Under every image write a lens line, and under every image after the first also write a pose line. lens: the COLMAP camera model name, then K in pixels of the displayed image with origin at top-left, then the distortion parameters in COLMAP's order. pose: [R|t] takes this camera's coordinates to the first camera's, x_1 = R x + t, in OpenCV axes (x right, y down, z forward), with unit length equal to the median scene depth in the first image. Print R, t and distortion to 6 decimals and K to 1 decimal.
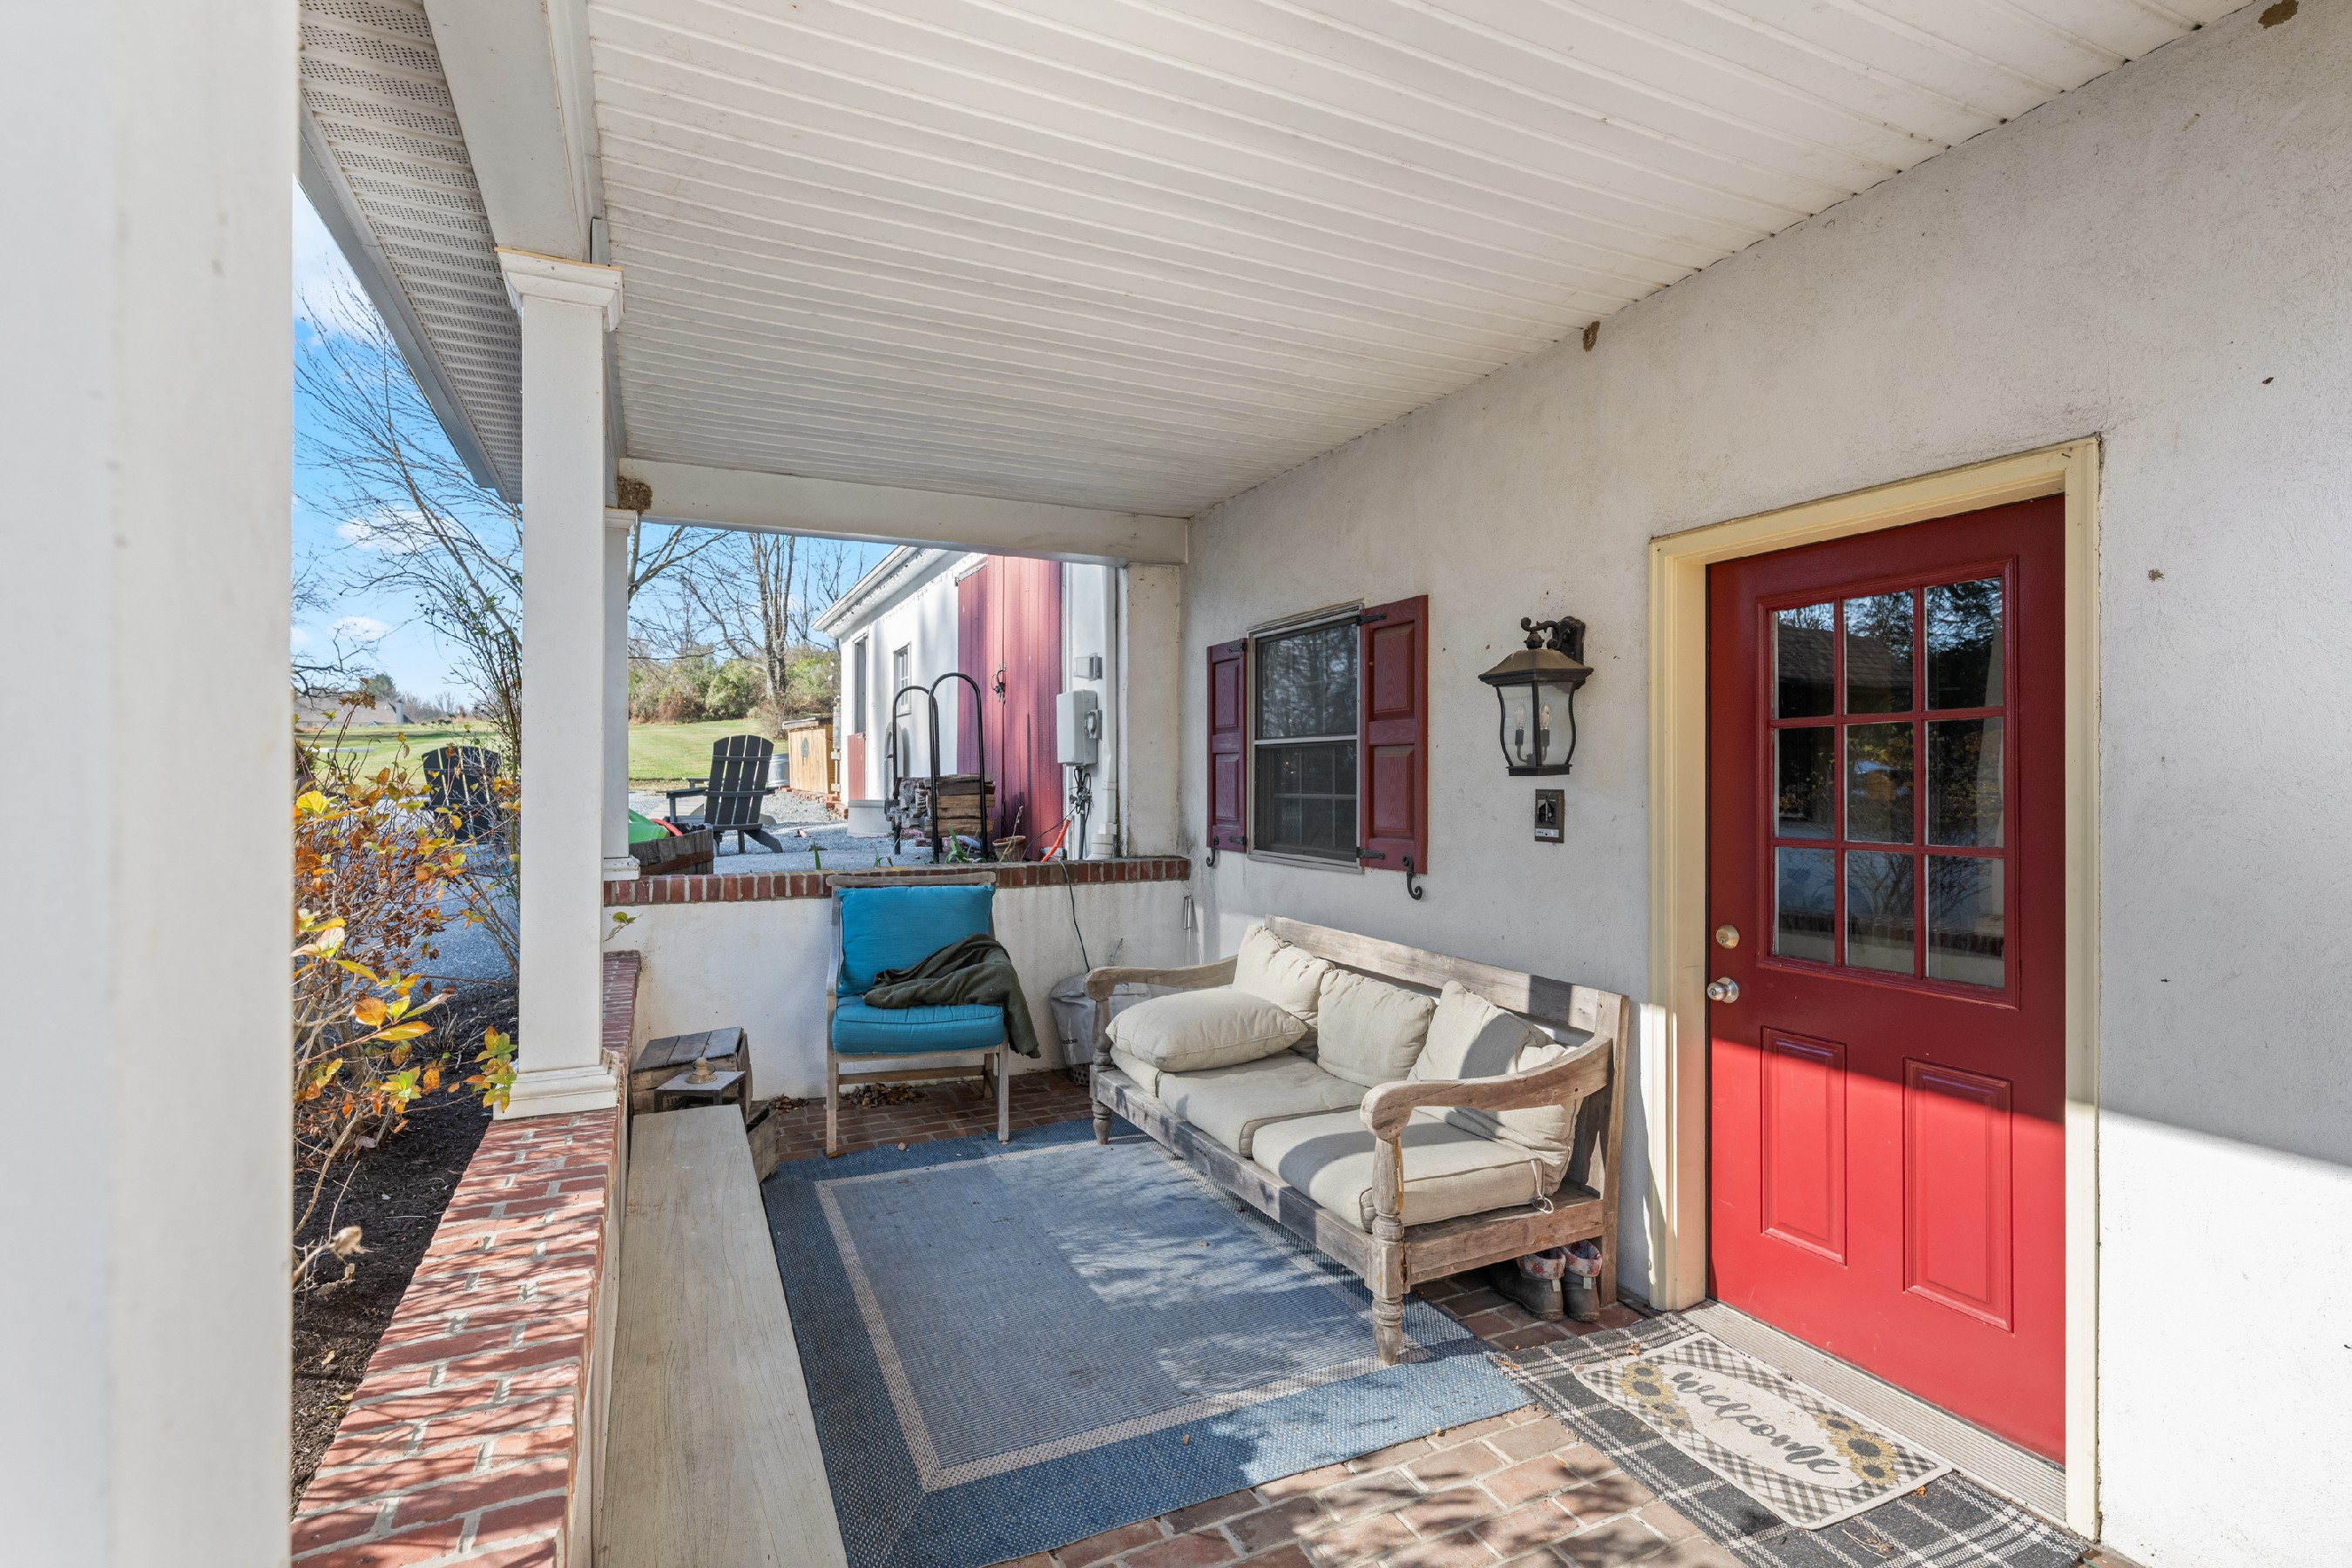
lens RADIAL K [[1113.6, 0, 1176.7], [0, 1113.6, 775.7], [0, 0, 1]] dist [-0.003637, 0.000086]
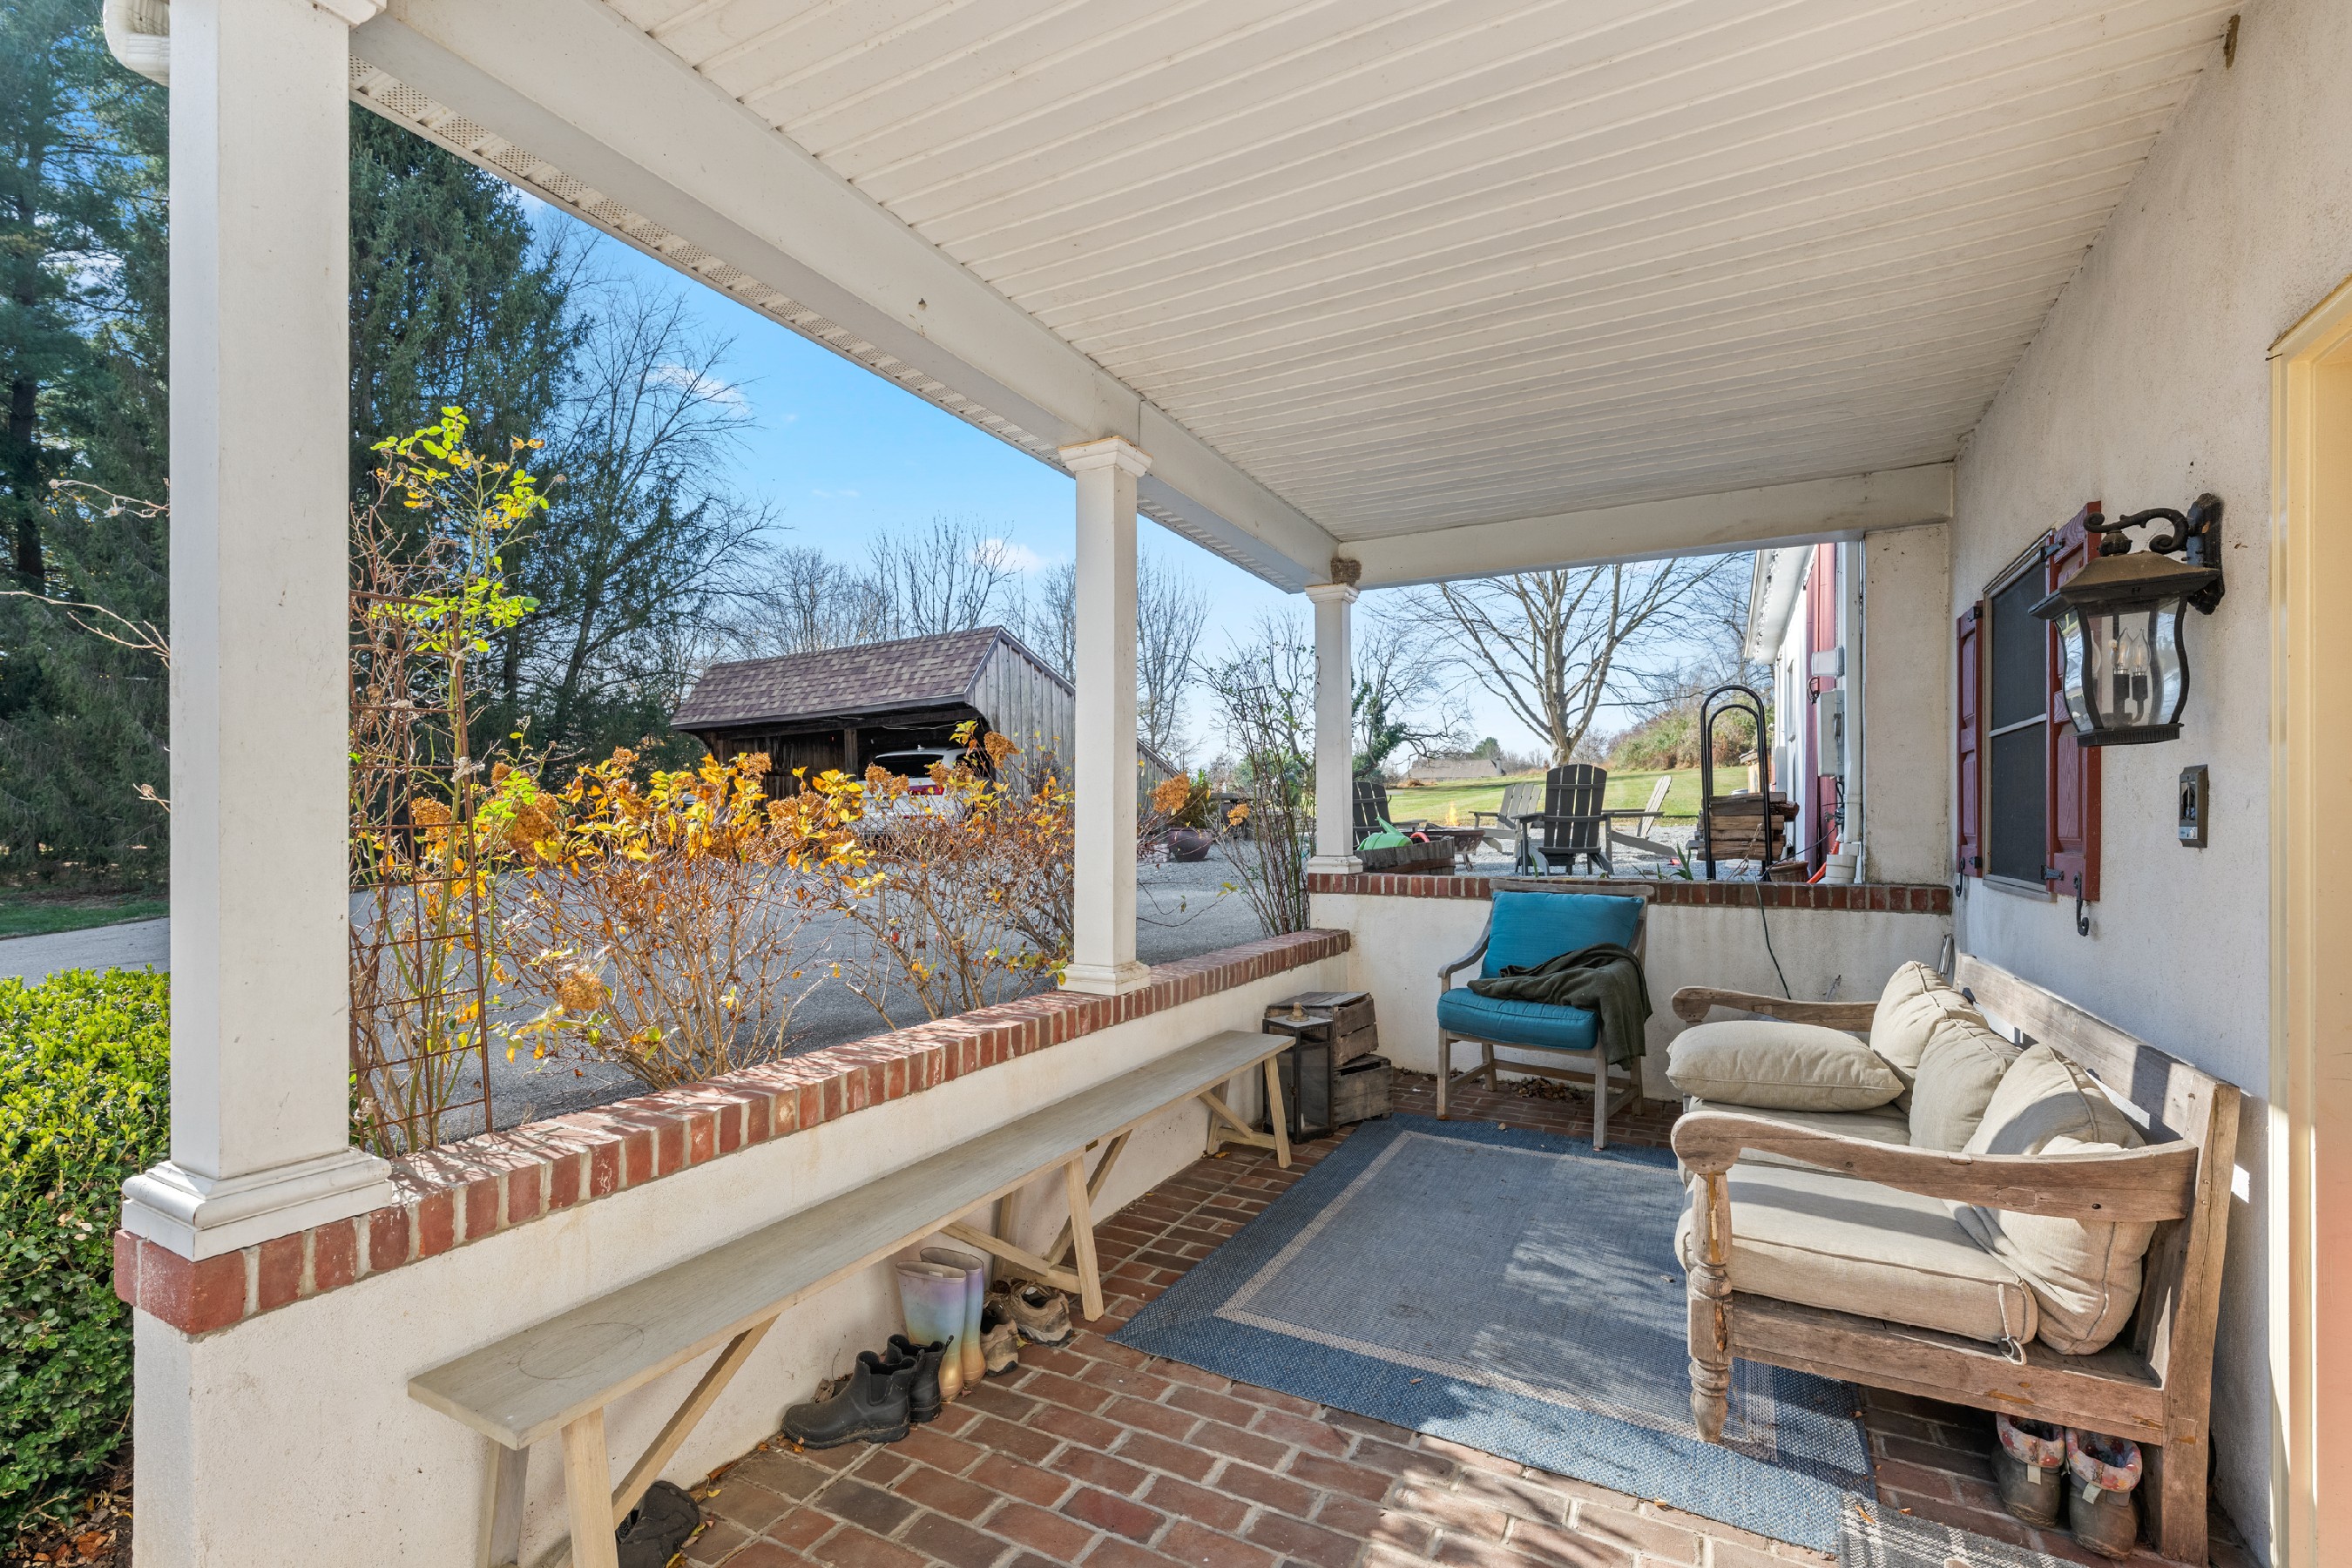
lens RADIAL K [[1052.5, 0, 1118.2], [0, 1052.5, 818.8], [0, 0, 1]] dist [0.001802, -0.000569]
pose [[0.574691, -0.000763, -0.818370, 0.492751], [-0.000538, 0.999999, -0.001310, 0.045709], [0.818371, 0.001193, 0.574690, 0.138904]]
